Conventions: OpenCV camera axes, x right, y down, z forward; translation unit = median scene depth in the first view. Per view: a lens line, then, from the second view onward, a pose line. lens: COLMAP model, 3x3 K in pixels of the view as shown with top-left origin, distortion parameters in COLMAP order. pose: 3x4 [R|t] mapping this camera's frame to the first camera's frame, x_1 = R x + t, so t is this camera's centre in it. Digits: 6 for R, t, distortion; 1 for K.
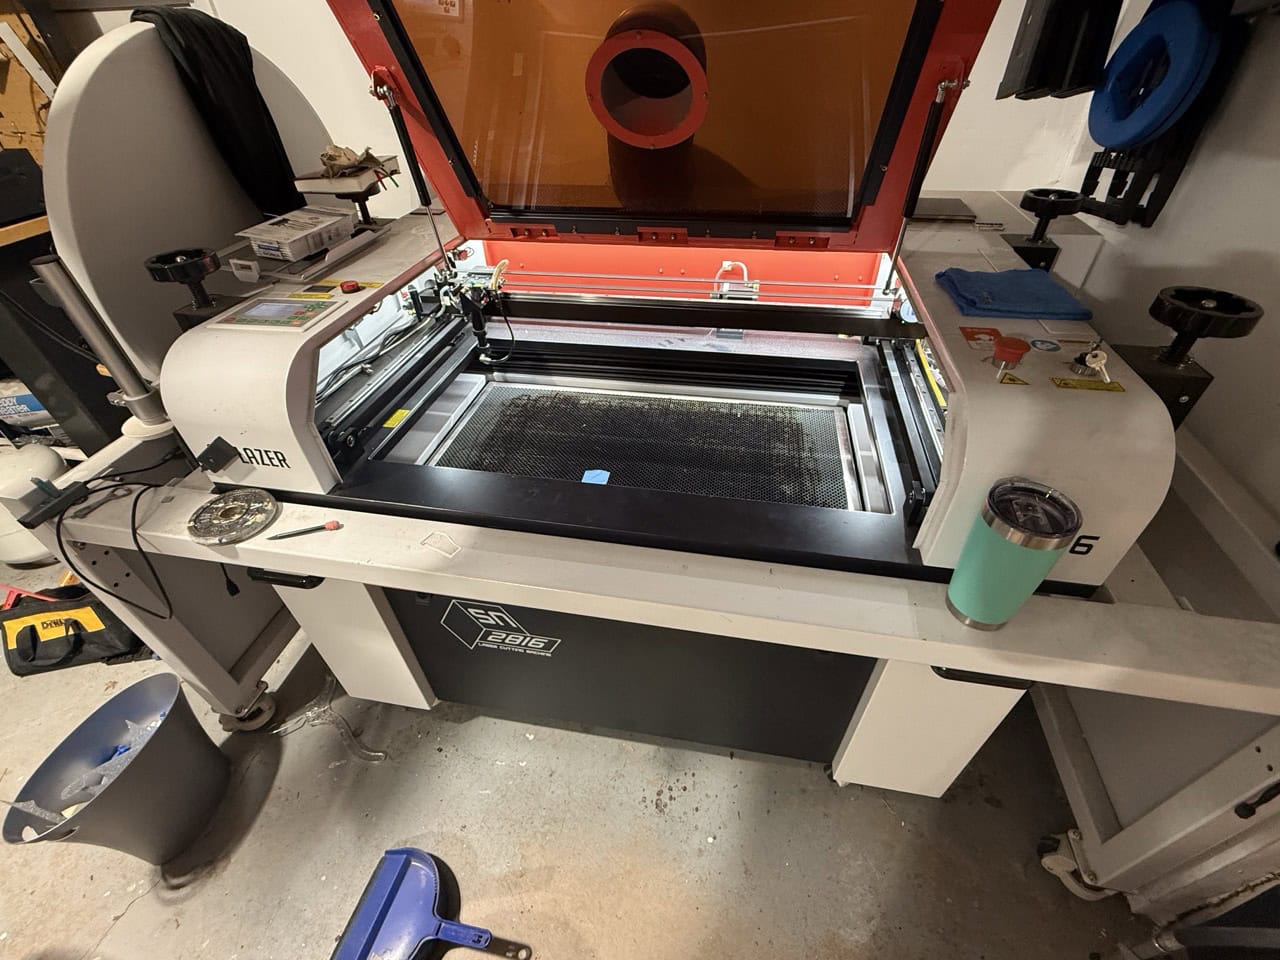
lens RADIAL K [[557.4, 0, 641.1], [0, 557.4, 481.3], [0, 0, 1]] dist [0.004074, 0.000434]
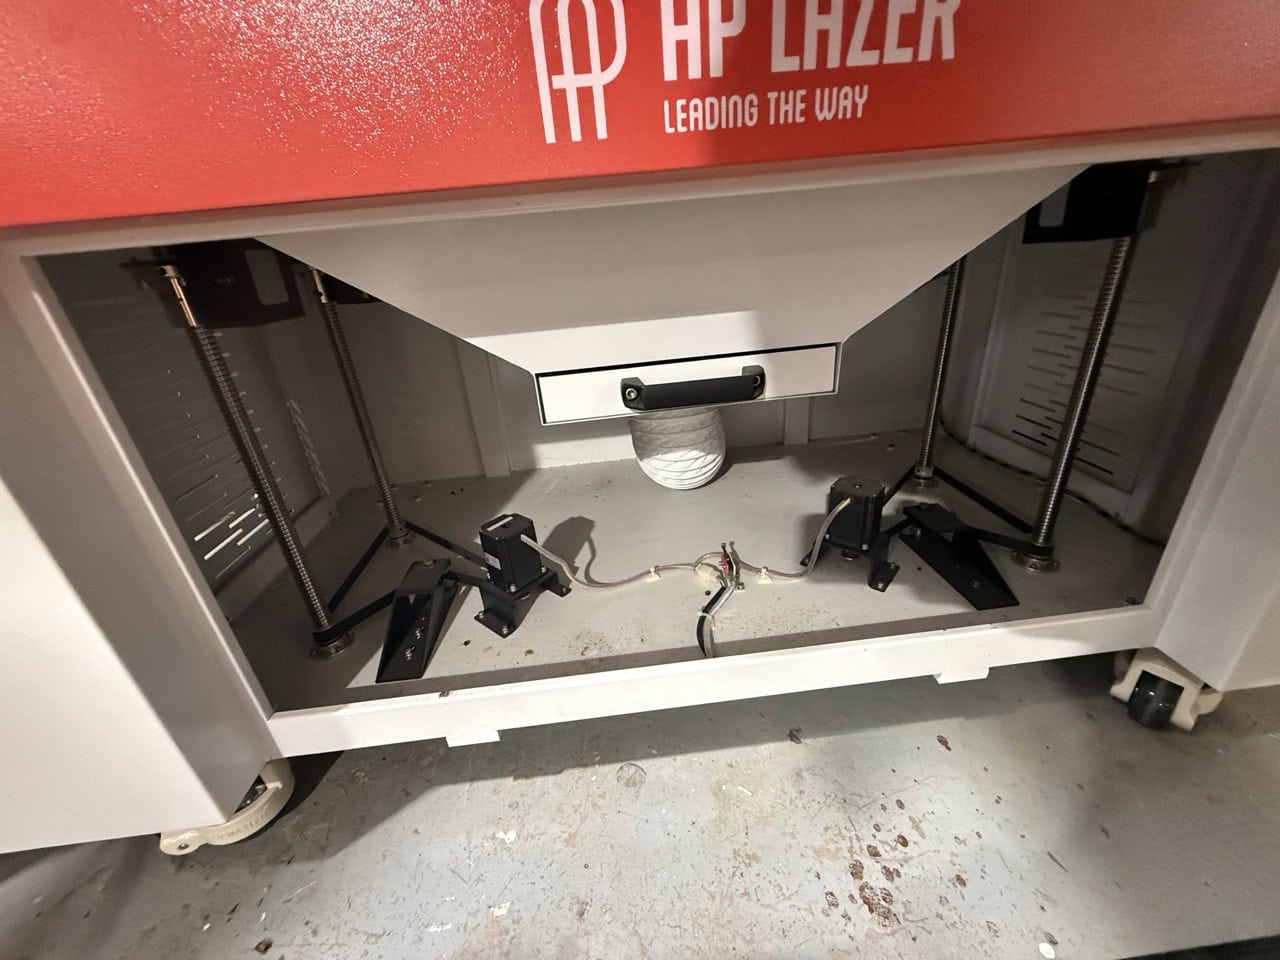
lens RADIAL K [[510.7, 0, 637.9], [0, 510.7, 480.0], [0, 0, 1]] dist [0.000461, 0.000073]
pose [[0.964079, -0.156809, 0.214388, -0.180208], [0.210466, 0.943368, -0.256440, 0.403166], [-0.162035, 0.292350, 0.942484, 0.677530]]
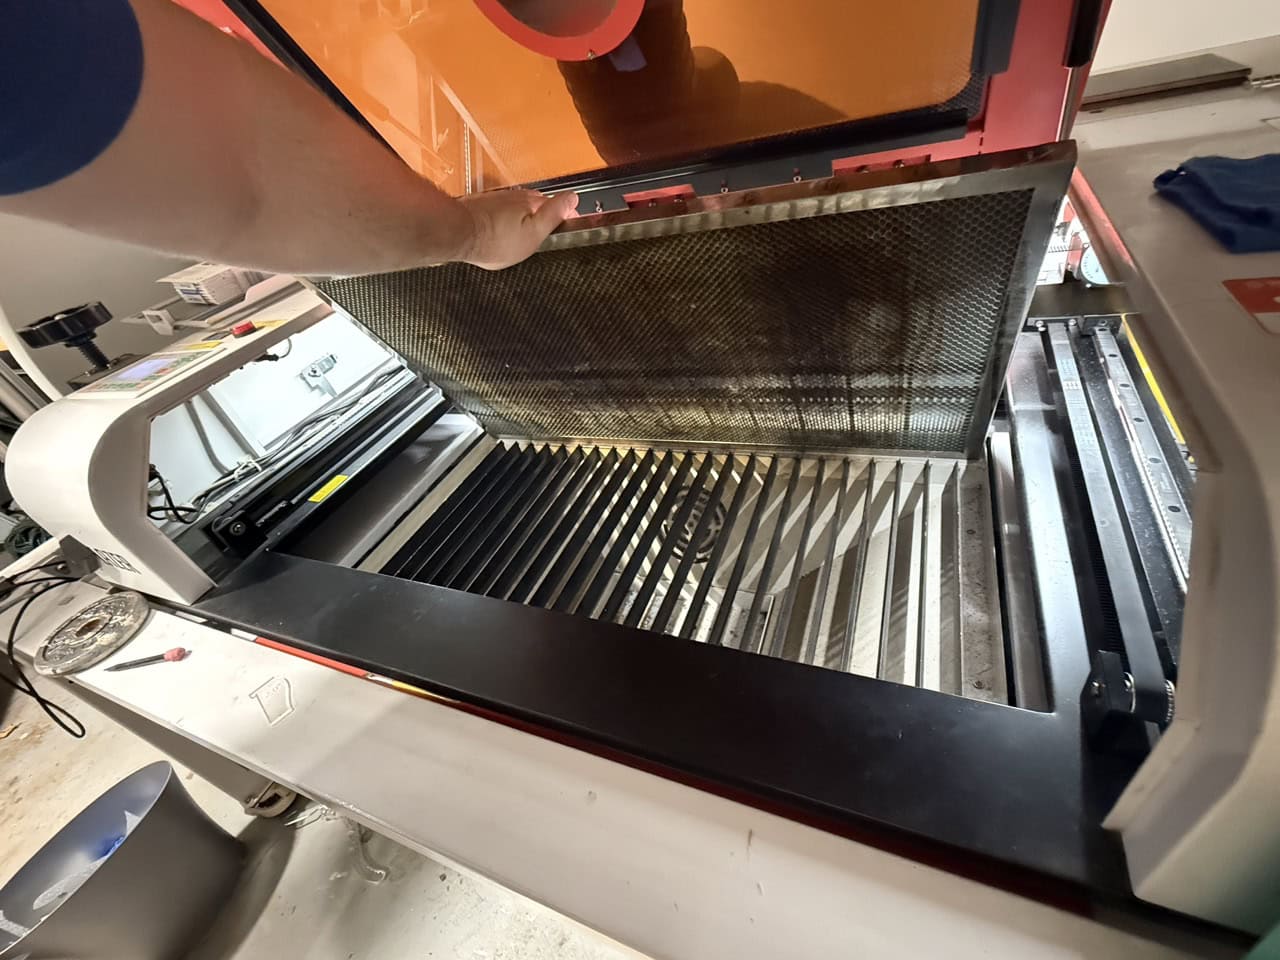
lens RADIAL K [[557.4, 0, 642.6], [0, 557.4, 481.5], [0, 0, 1]] dist [0.004074, 0.000434]
pose [[0.959505, -0.025880, -0.280500, 0.202990], [0.023051, 0.999645, -0.013381, -0.099078], [0.280746, 0.006373, 0.959761, 0.362646]]
